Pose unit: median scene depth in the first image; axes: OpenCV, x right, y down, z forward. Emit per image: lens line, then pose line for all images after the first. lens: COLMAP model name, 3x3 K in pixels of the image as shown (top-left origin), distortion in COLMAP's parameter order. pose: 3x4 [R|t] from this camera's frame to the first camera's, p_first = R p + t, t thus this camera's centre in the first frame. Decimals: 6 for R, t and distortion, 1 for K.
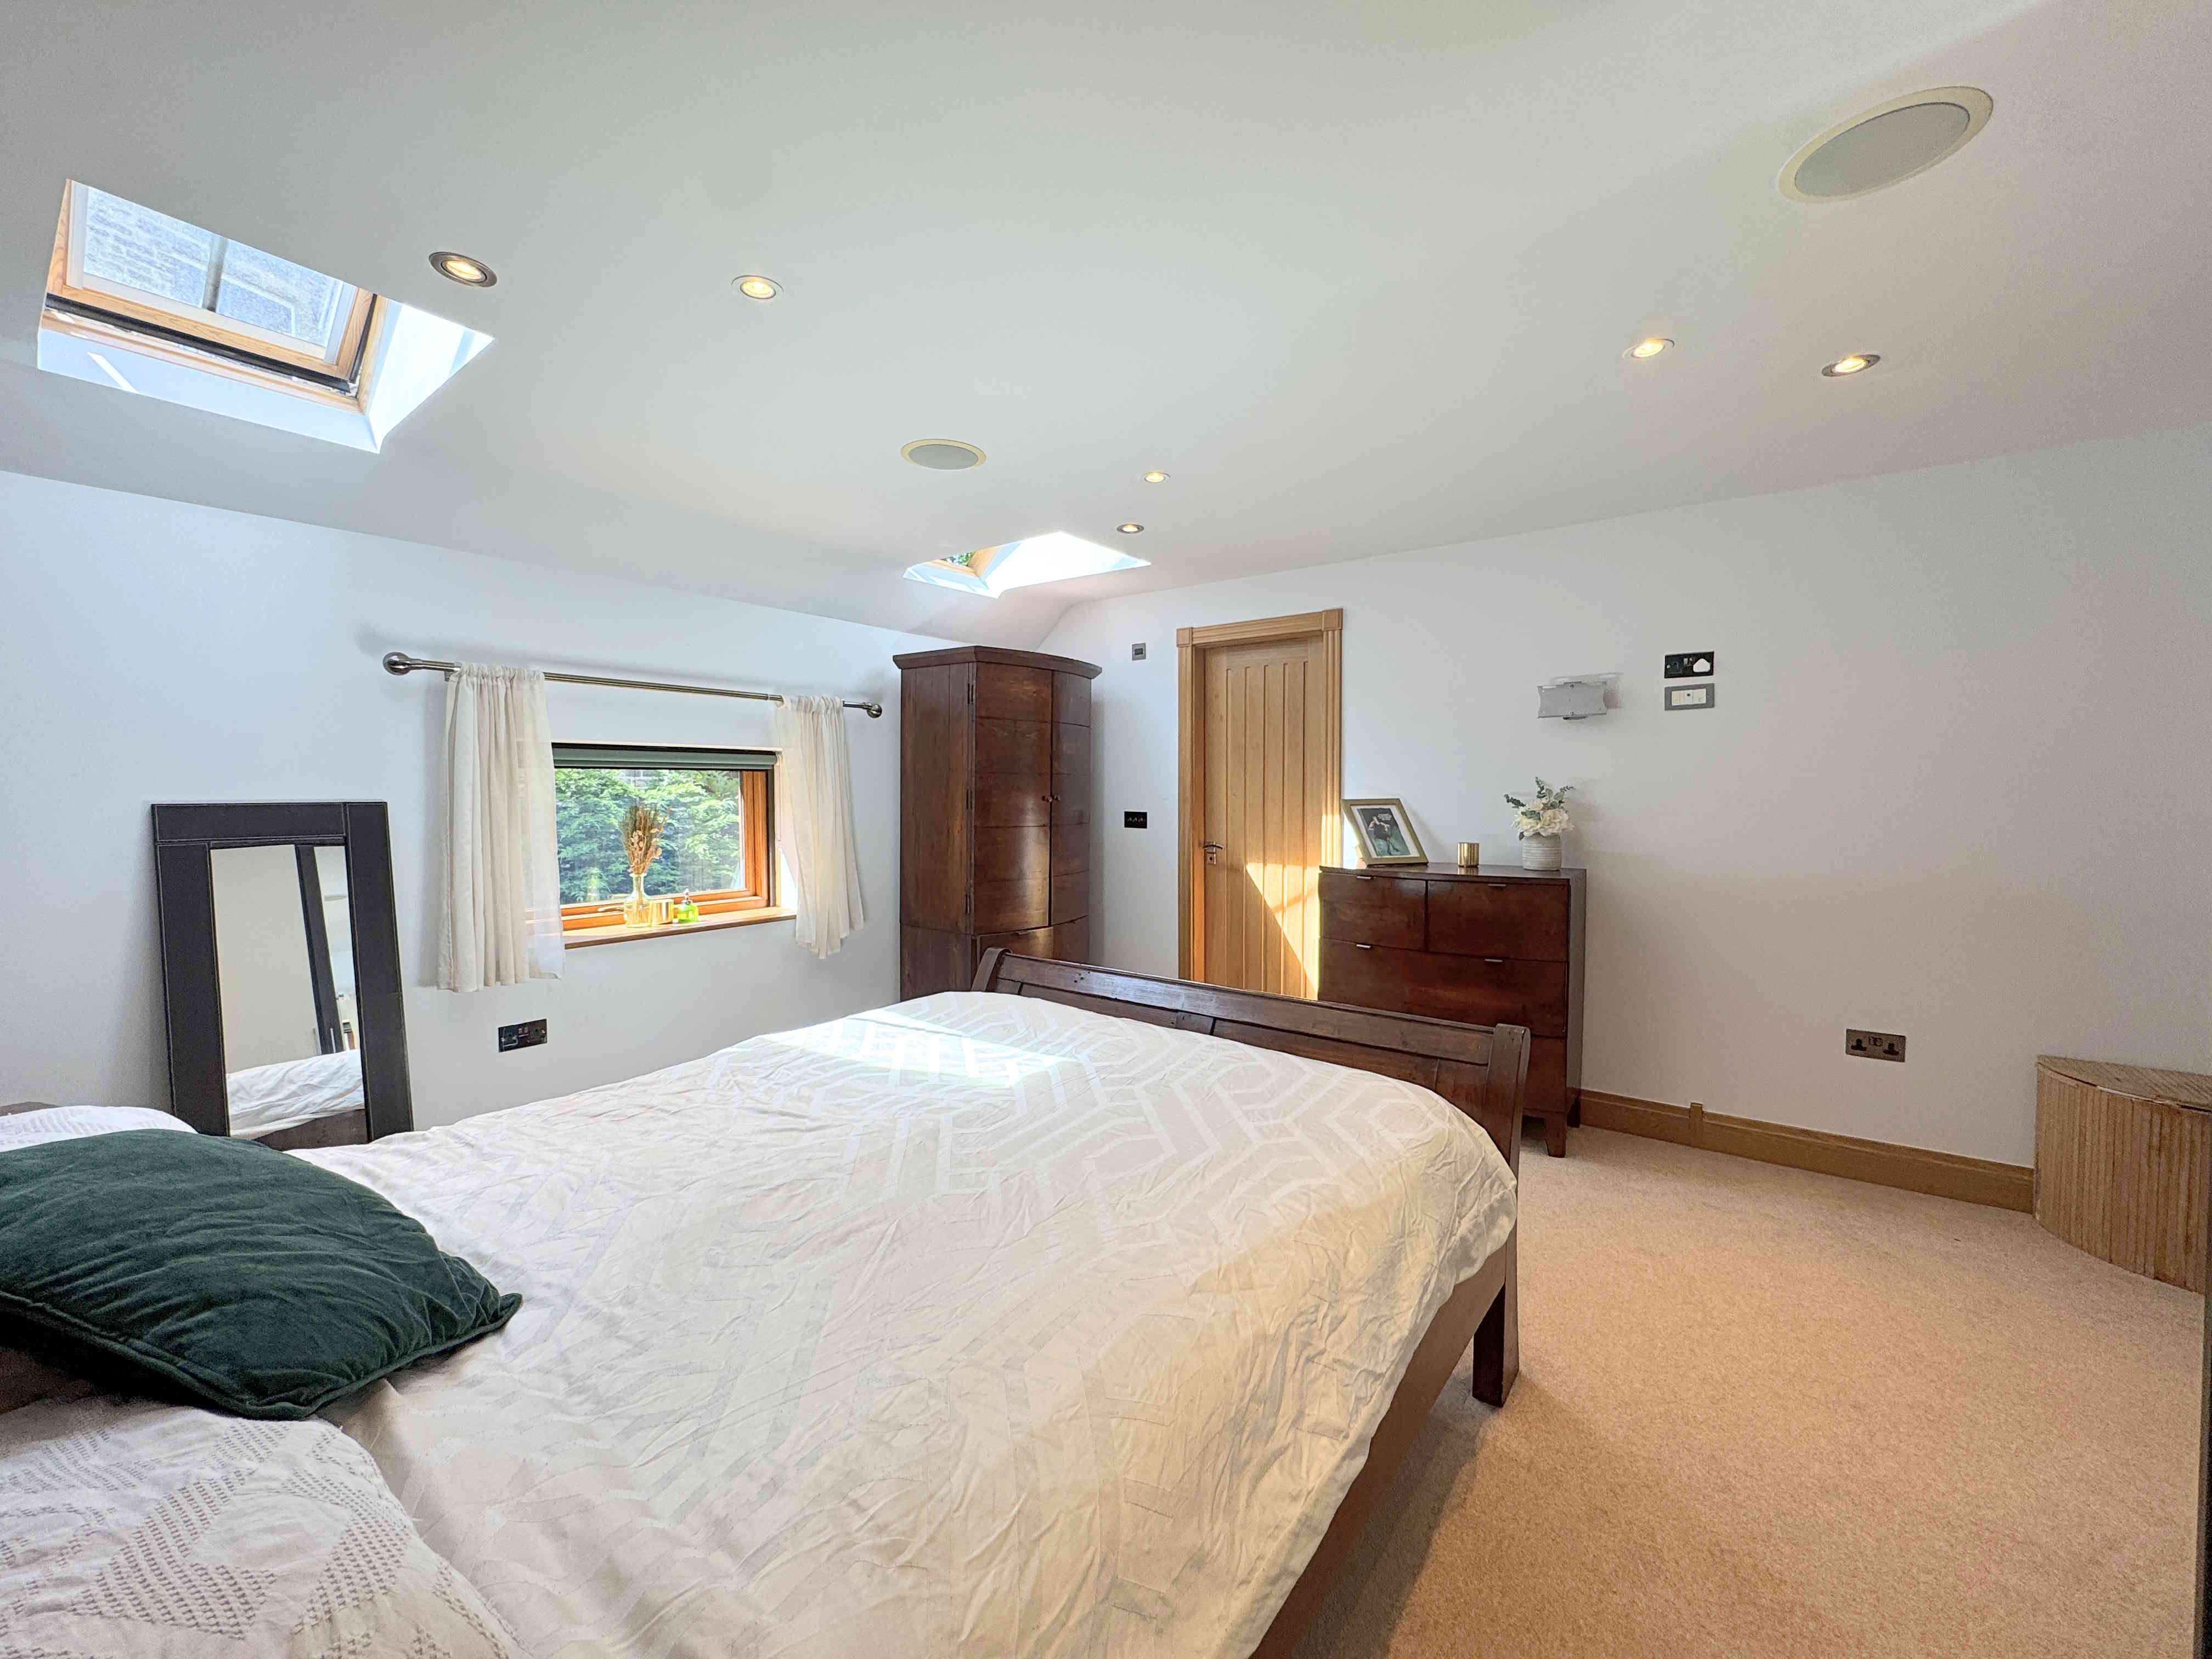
lens RADIAL K [[882.4, 0, 1106.0], [0, 882.4, 829.5], [0, 0, 1]] dist [-0.003320, -0.000074]
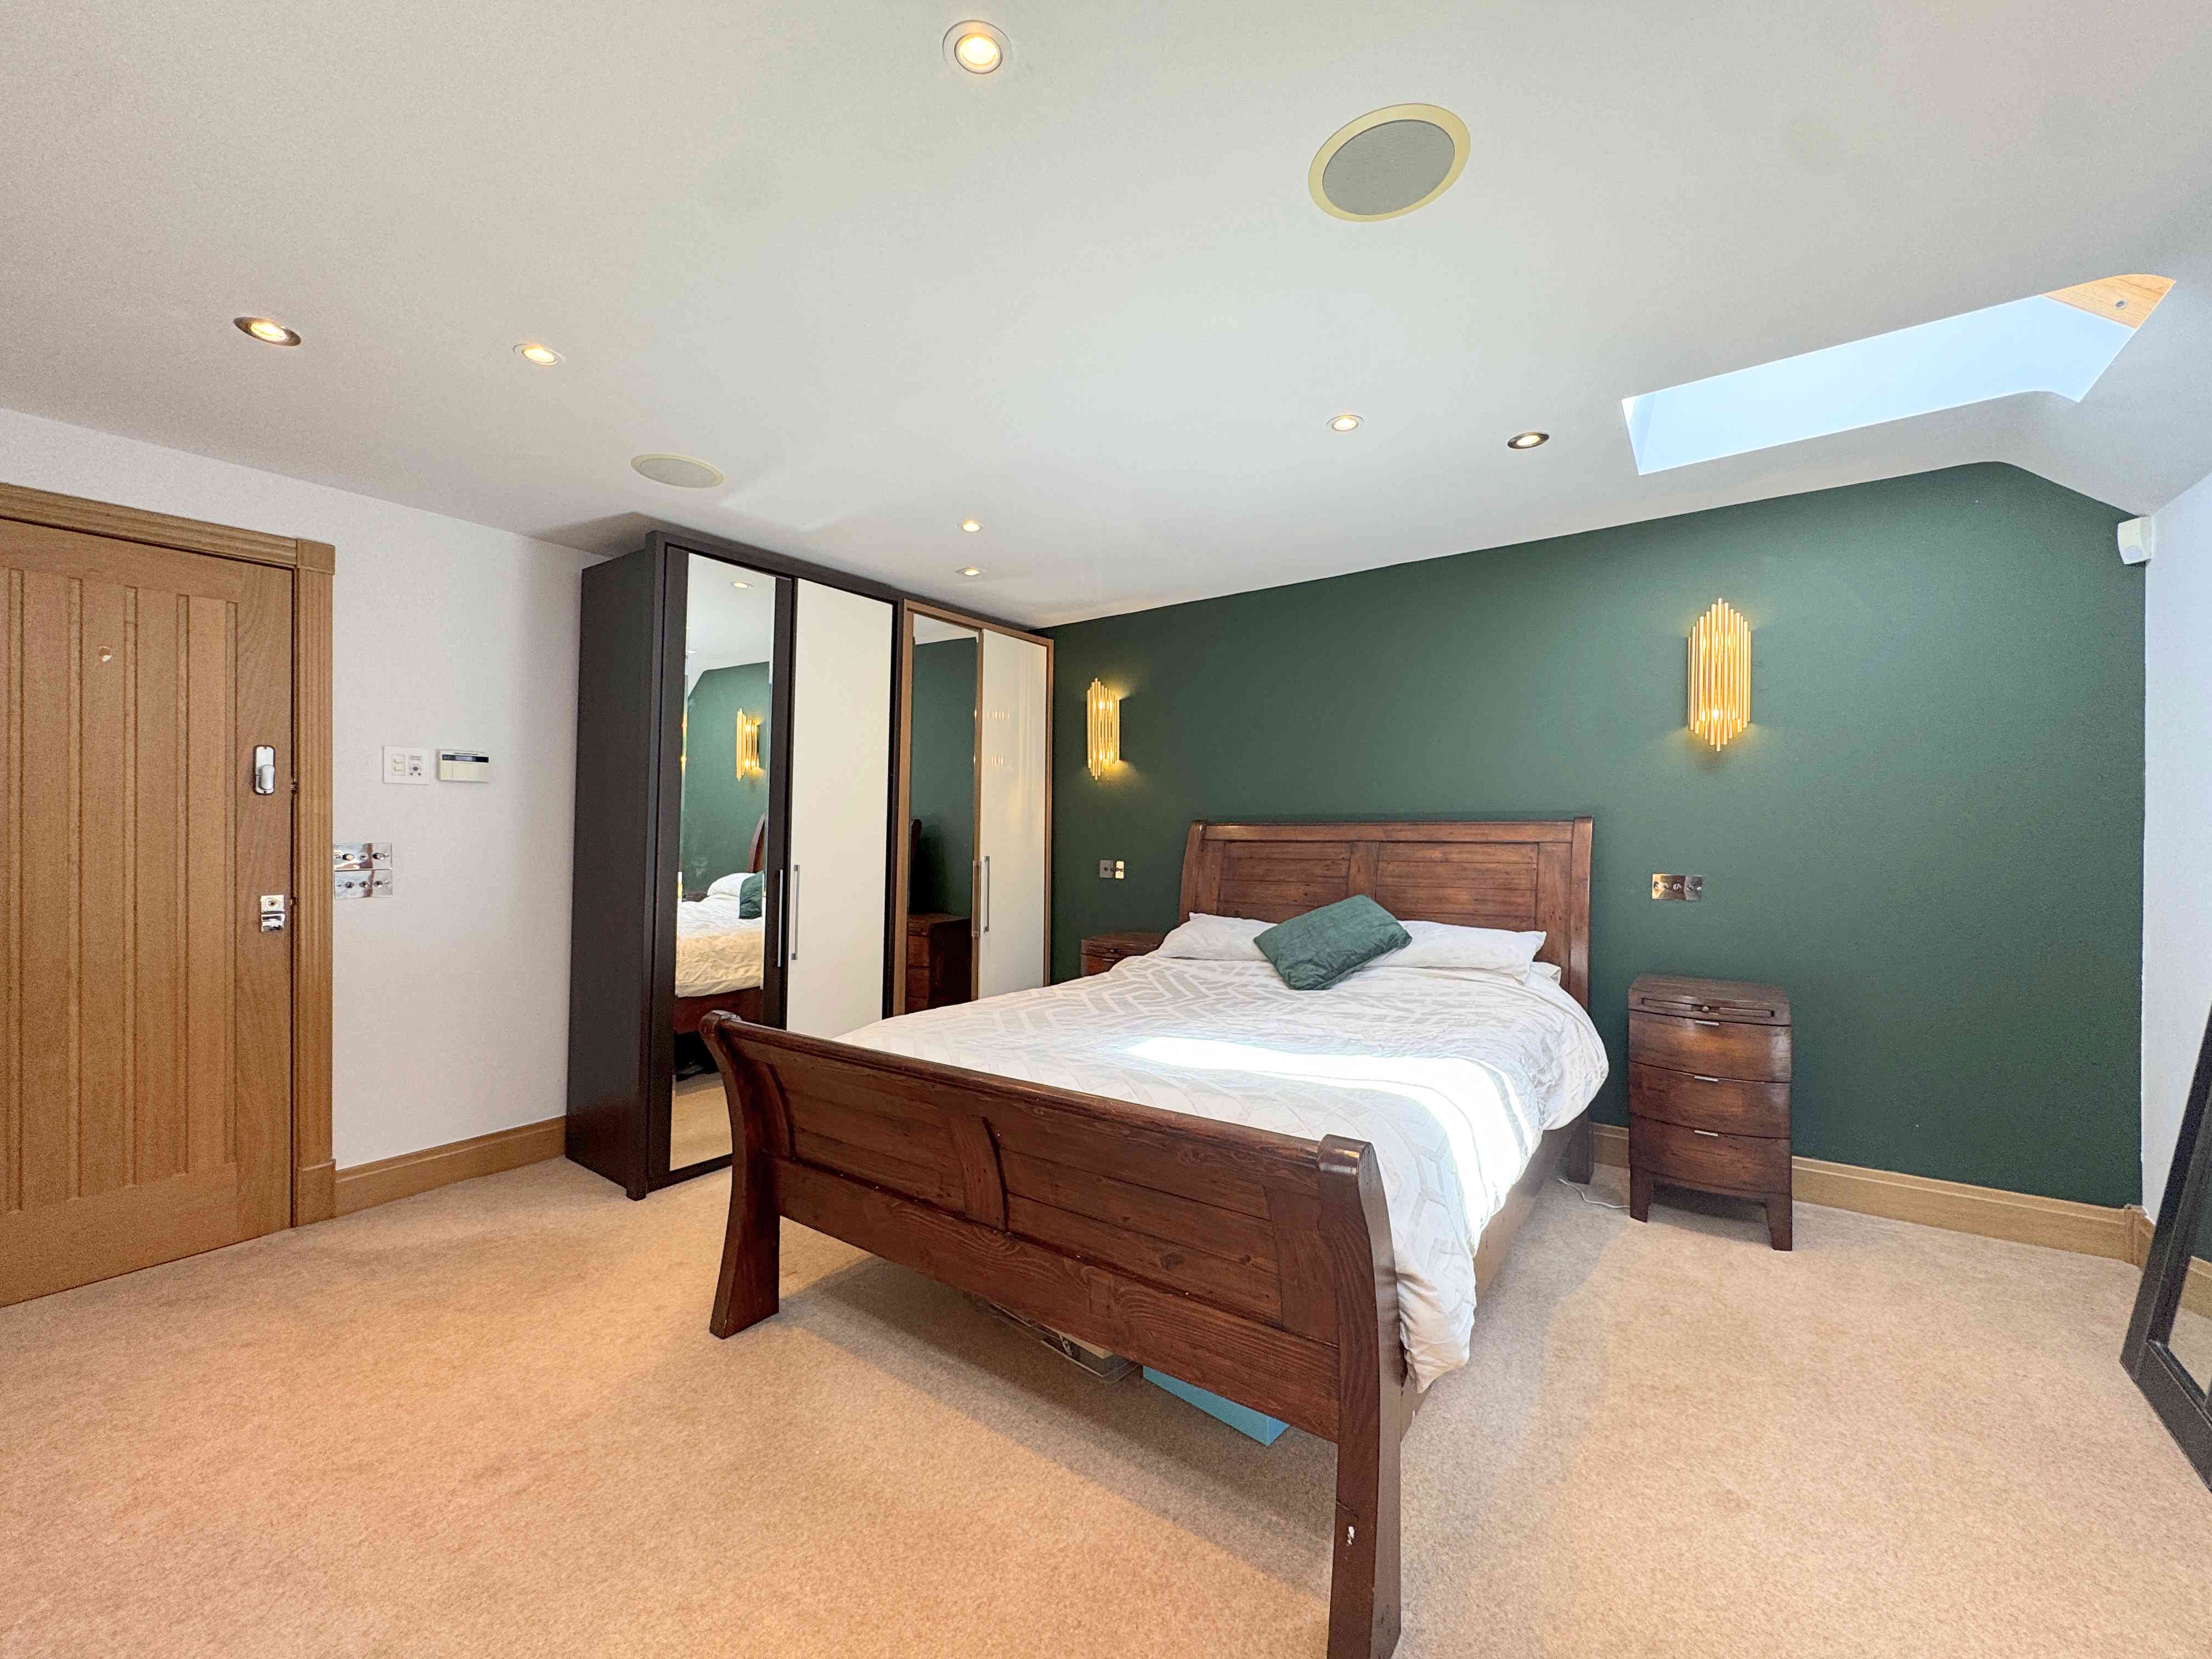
lens RADIAL K [[882.4, 0, 1106.0], [0, 882.4, 829.5], [0, 0, 1]] dist [-0.003320, -0.000074]
pose [[-0.999393, 0.007145, -0.034086, 0.019523], [0.005284, 0.998506, 0.054391, -0.042604], [0.034423, 0.054178, -0.997938, 1.358259]]
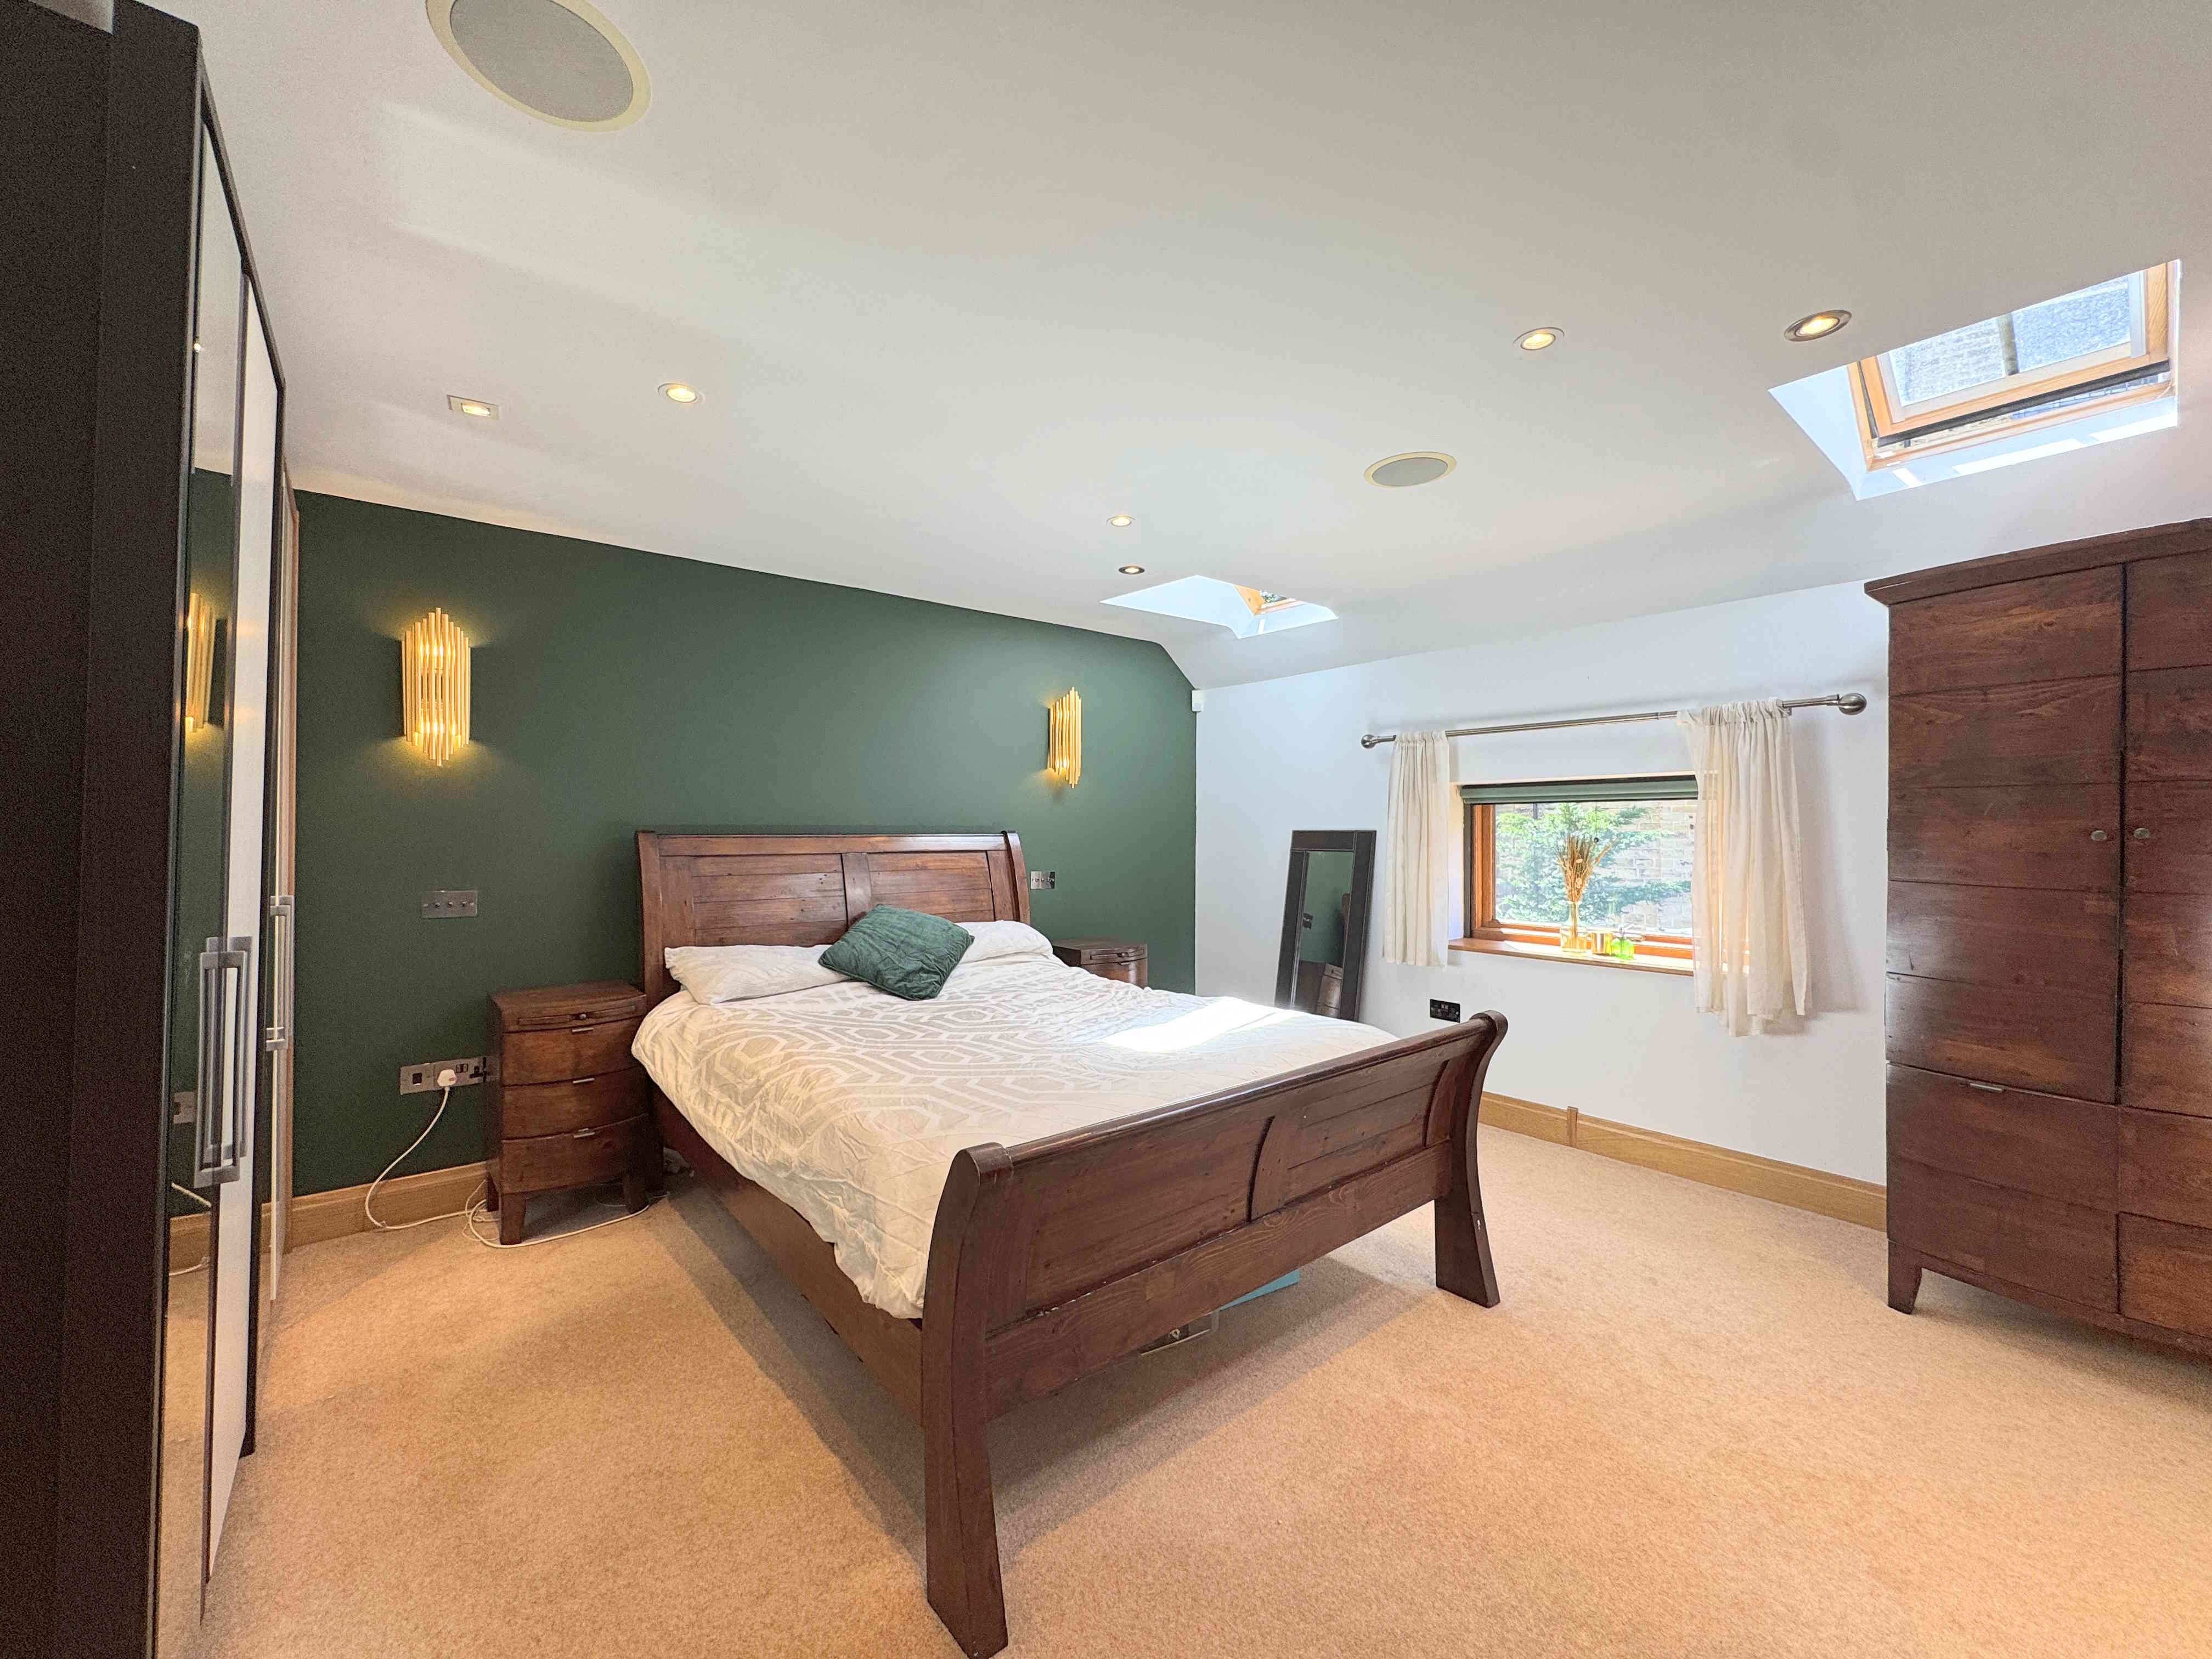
lens RADIAL K [[882.0, 0, 1102.6], [0, 882.0, 818.4], [0, 0, 1]] dist [-0.036595, 0.000063]
pose [[-0.237287, -0.015575, -0.971315, 0.714596], [-0.048164, 0.998830, -0.004250, -0.019224], [0.970245, 0.045774, -0.237760, 0.803747]]
